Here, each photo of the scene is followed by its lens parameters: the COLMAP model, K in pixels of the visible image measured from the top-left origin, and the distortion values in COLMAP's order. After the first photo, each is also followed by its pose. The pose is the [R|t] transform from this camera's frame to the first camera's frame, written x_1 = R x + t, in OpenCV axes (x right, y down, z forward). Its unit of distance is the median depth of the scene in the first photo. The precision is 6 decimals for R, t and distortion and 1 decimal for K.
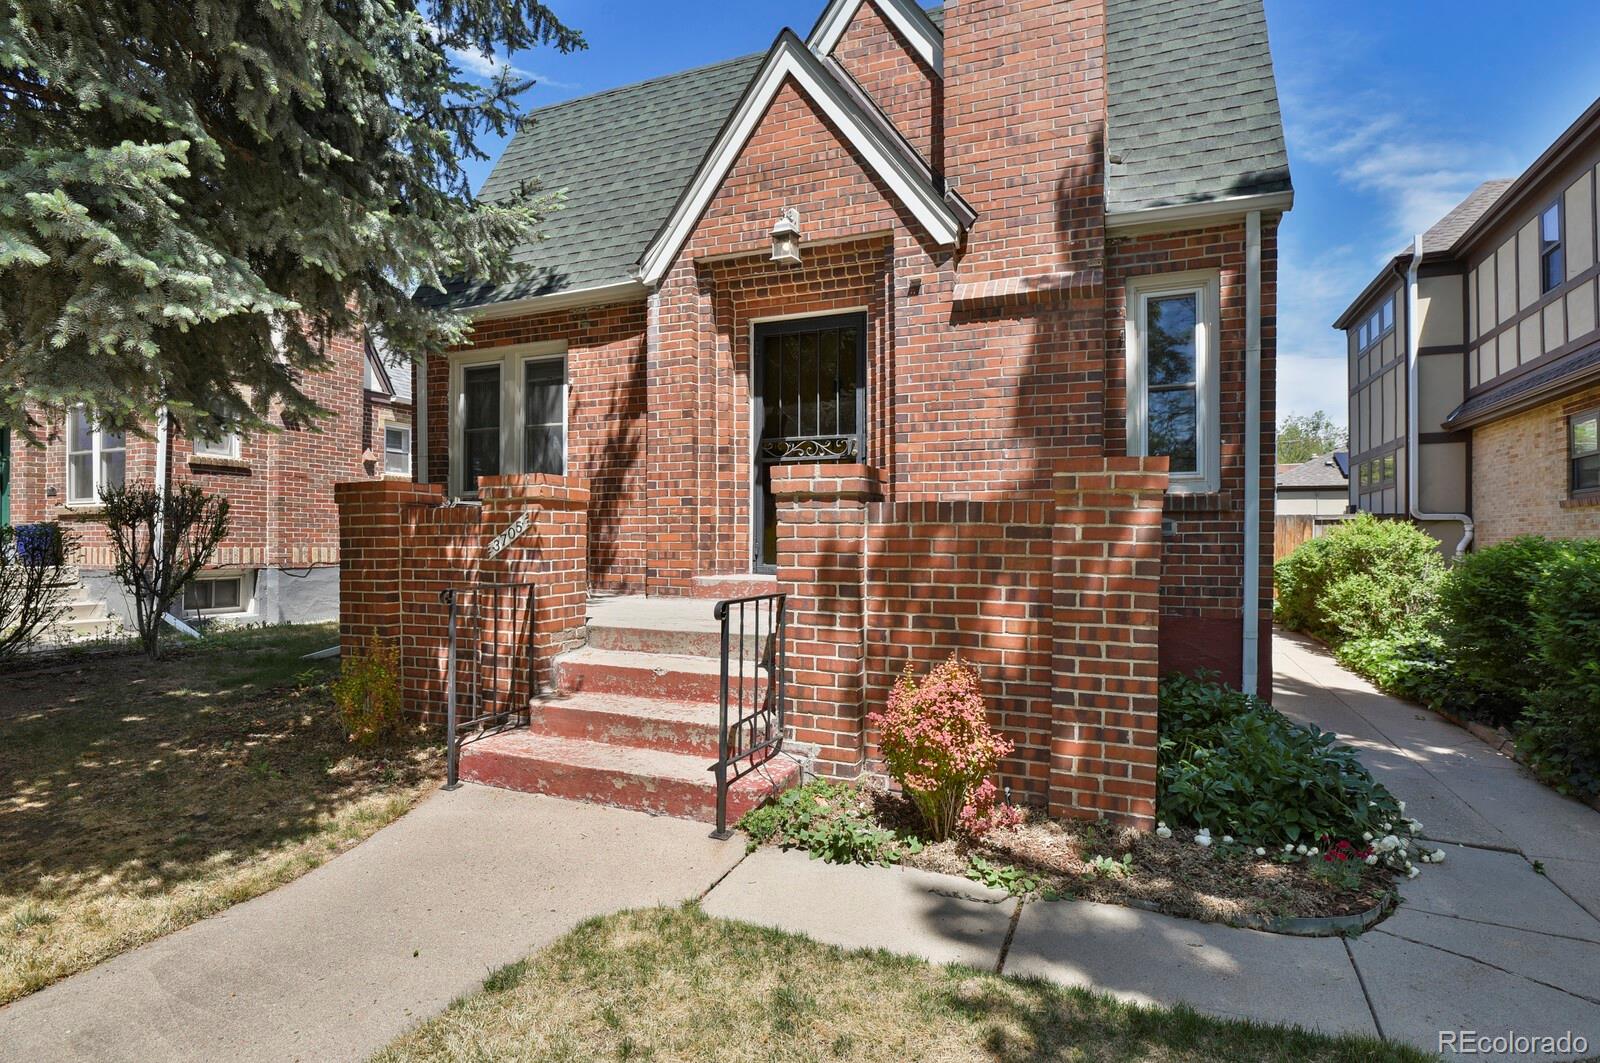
lens RADIAL K [[782.5, 0, 808.0], [0, 782.5, 531.4], [0, 0, 1]] dist [-0.025871, -0.002834]
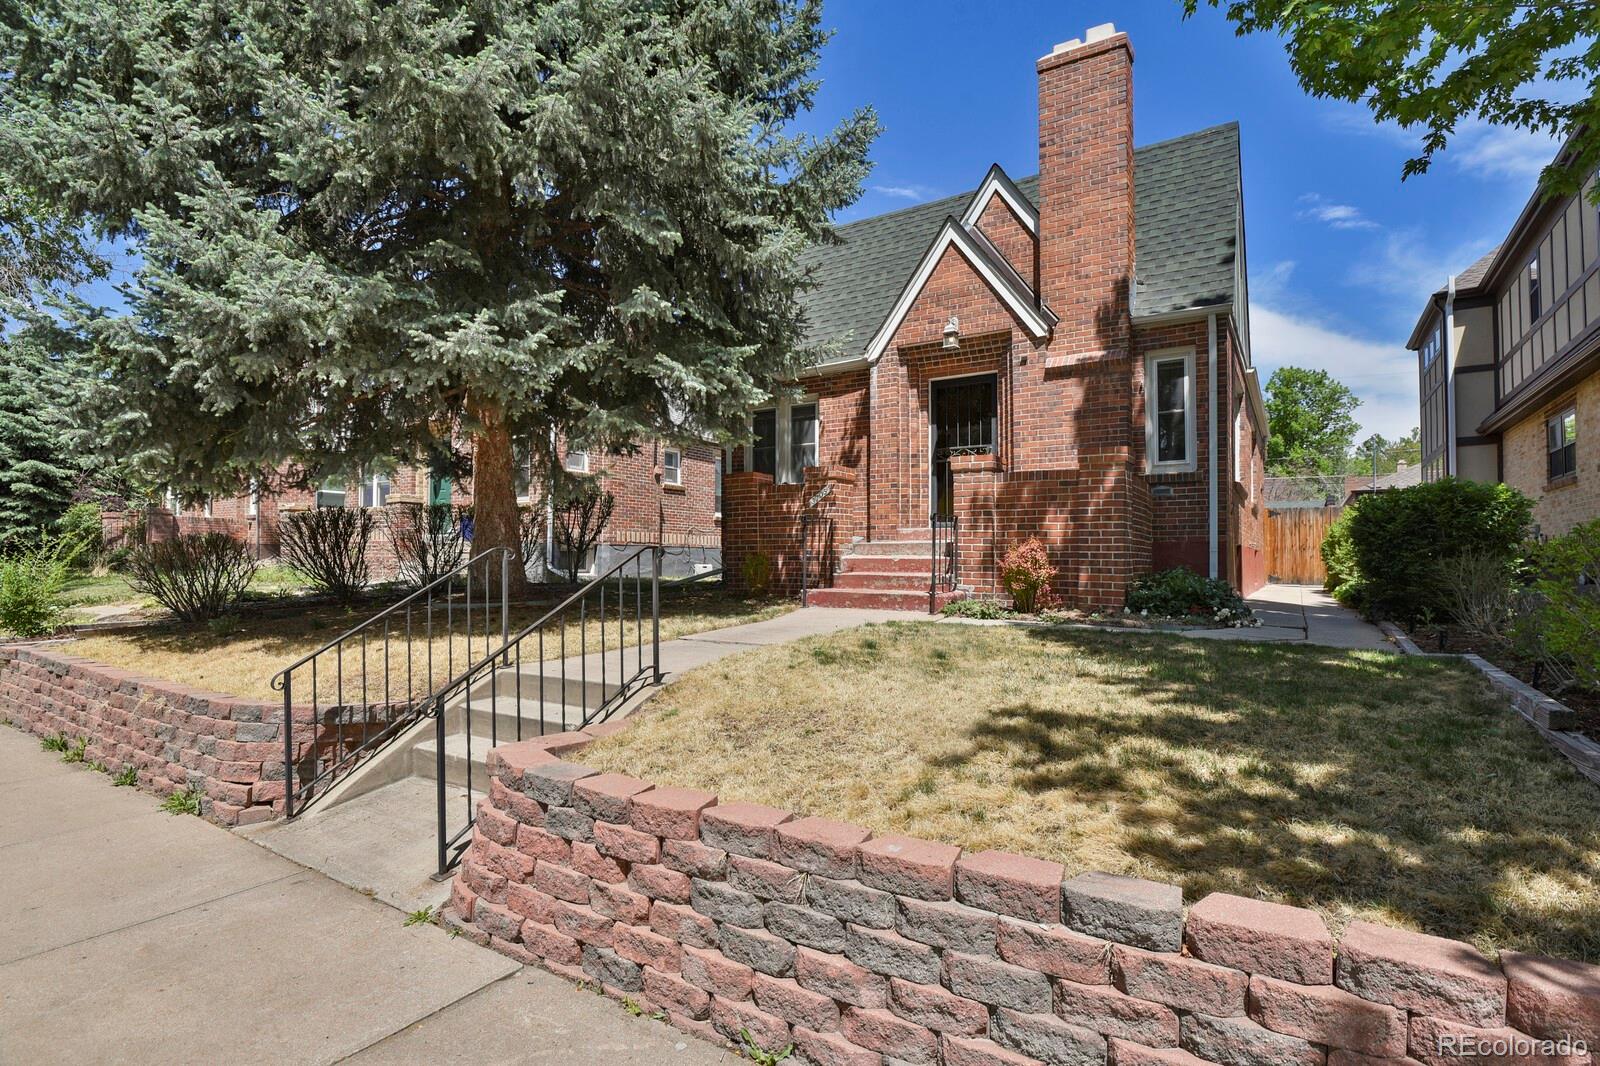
lens RADIAL K [[782.5, 0, 855.3], [0, 782.5, 573.8], [0, 0, 1]] dist [-0.025871, -0.002834]
pose [[0.993086, -0.006345, -0.117220, -0.040265], [0.009155, 0.999683, 0.023451, 0.129414], [0.117035, -0.024362, 0.992829, -0.825017]]
